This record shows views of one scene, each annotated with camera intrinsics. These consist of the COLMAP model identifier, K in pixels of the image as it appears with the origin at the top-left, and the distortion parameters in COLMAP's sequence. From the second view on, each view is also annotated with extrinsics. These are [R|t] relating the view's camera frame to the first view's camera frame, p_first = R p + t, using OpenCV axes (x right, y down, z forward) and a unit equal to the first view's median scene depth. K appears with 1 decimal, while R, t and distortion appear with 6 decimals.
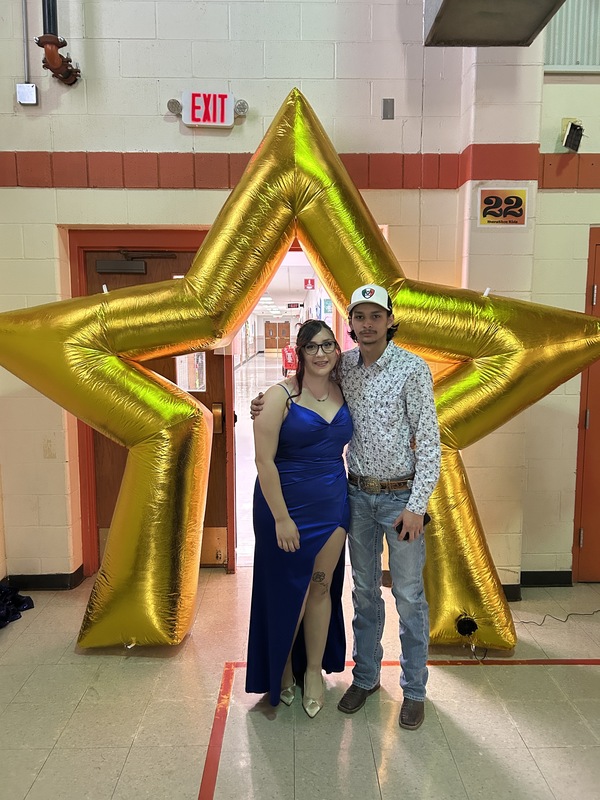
lens RADIAL K [[599.6, 0, 326.5], [0, 599.6, 396.4], [0, 0, 1]] dist [0.017891, -0.015748]
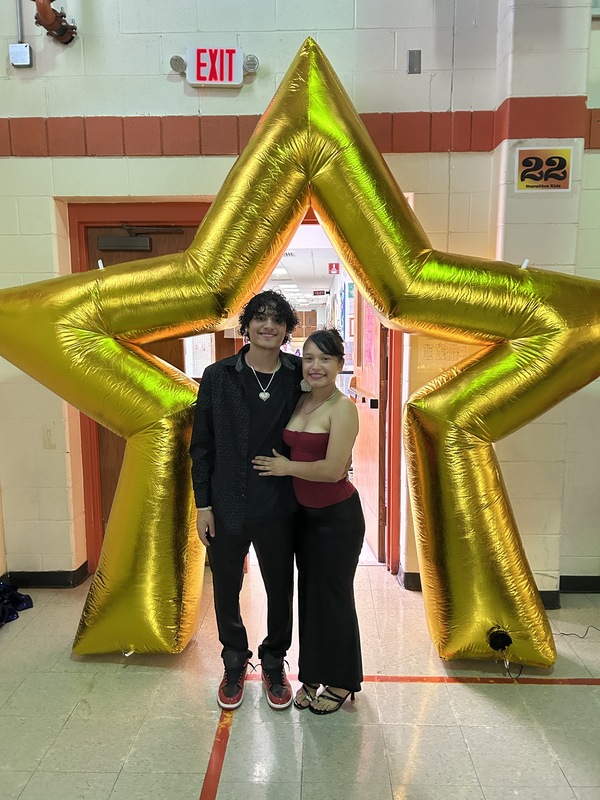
lens RADIAL K [[599.6, 0, 331.7], [0, 599.6, 401.1], [0, 0, 1]] dist [0.017891, -0.015748]
pose [[0.999063, 0.001432, -0.043264, 0.020997], [-0.000586, 0.999809, 0.019560, 0.010253], [0.043284, -0.019516, 0.998872, 0.100026]]
